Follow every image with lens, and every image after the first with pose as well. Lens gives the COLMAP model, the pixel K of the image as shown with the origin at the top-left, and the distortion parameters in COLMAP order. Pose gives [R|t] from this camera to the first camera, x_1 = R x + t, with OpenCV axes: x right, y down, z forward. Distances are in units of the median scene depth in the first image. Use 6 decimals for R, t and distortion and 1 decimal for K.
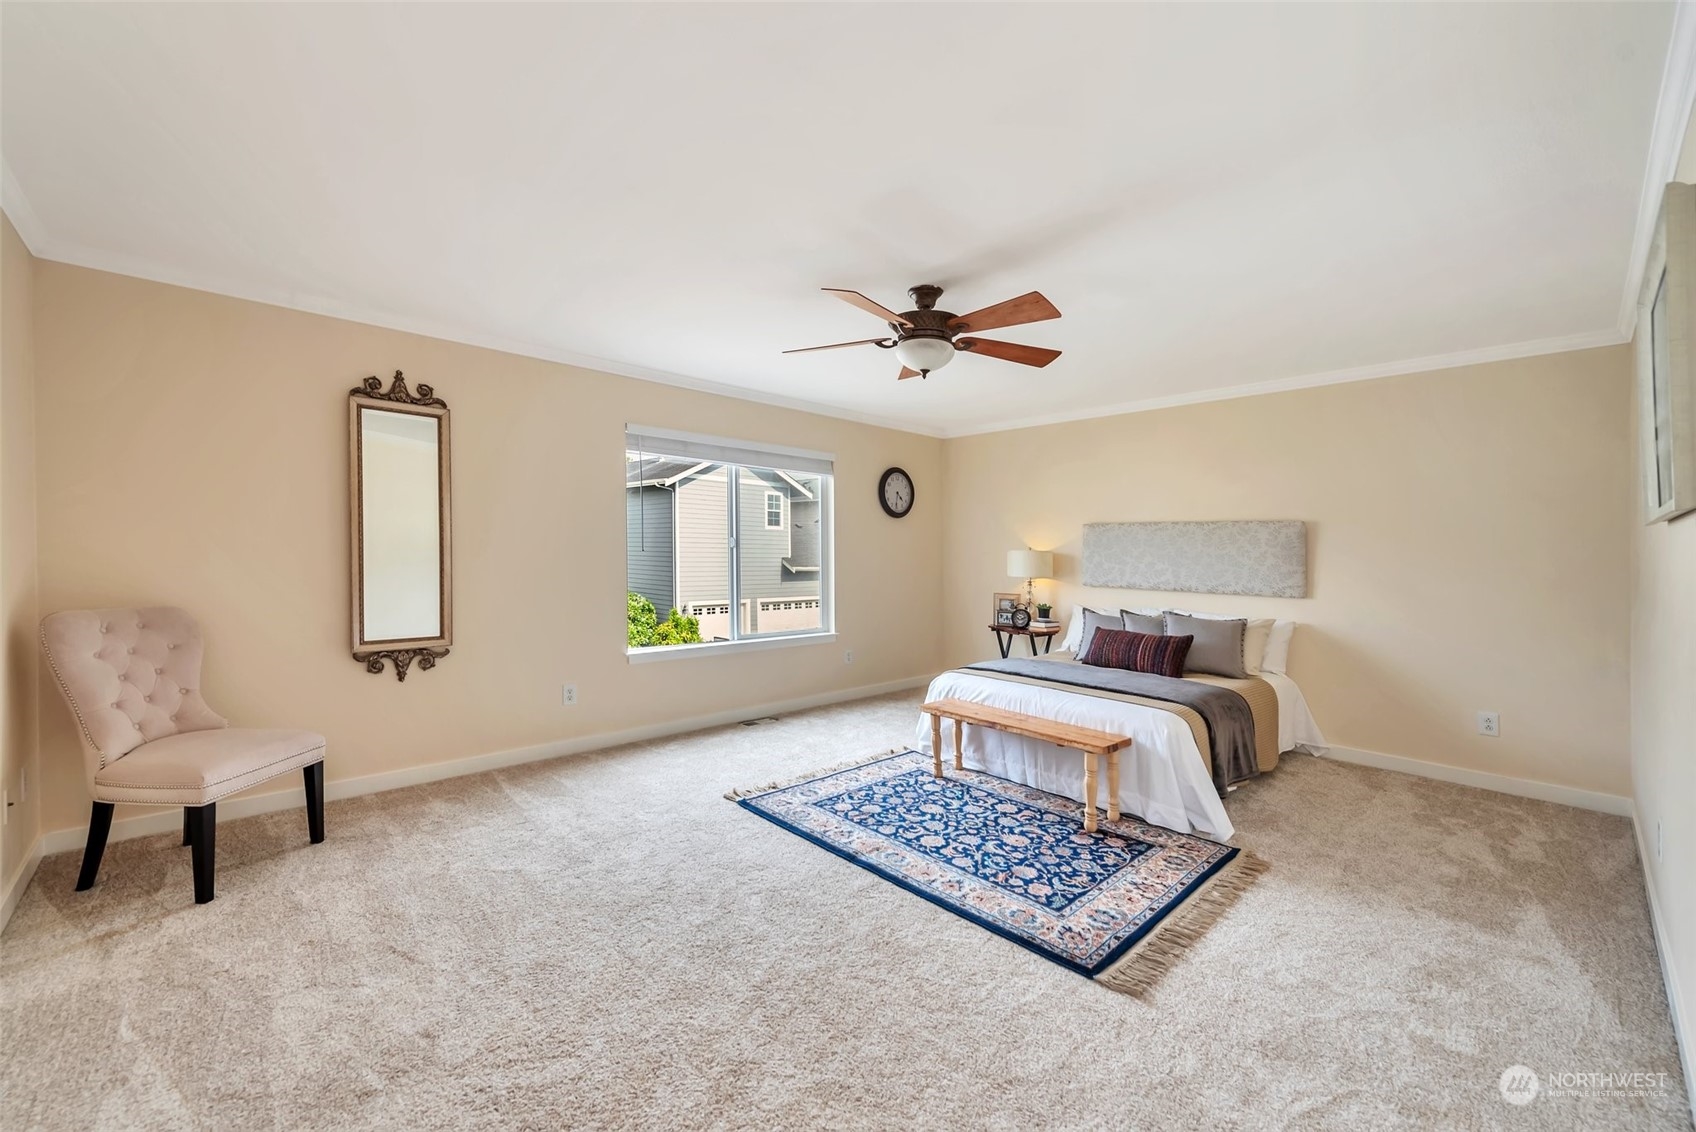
lens RADIAL K [[661.4, 0, 849.7], [0, 661.4, 571.8], [0, 0, 1]] dist [0.002714, -0.000129]
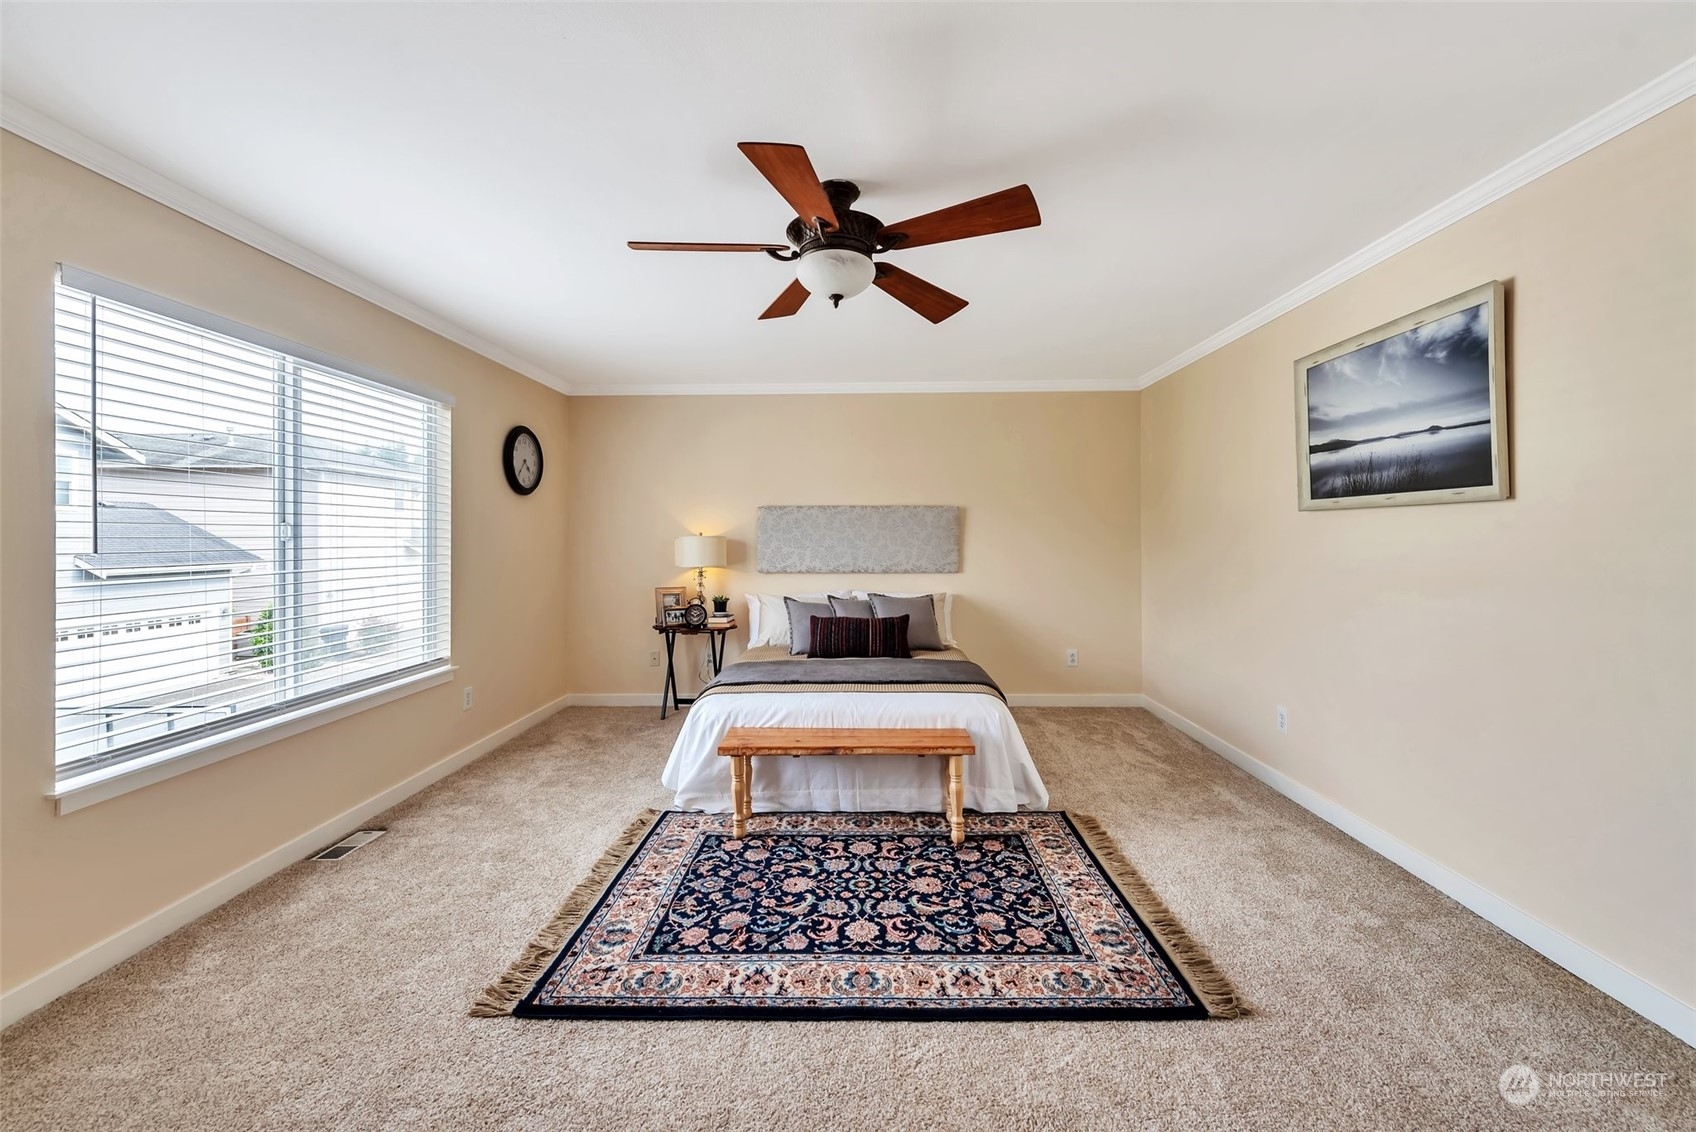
lens RADIAL K [[661.8, 0, 846.7], [0, 661.8, 536.5], [0, 0, 1]] dist [0.003881, -0.000096]
pose [[0.703438, -0.017628, 0.710538, -0.337481], [0.039557, 0.999114, -0.014374, -0.018302], [-0.709655, 0.038218, 0.703512, 0.397967]]
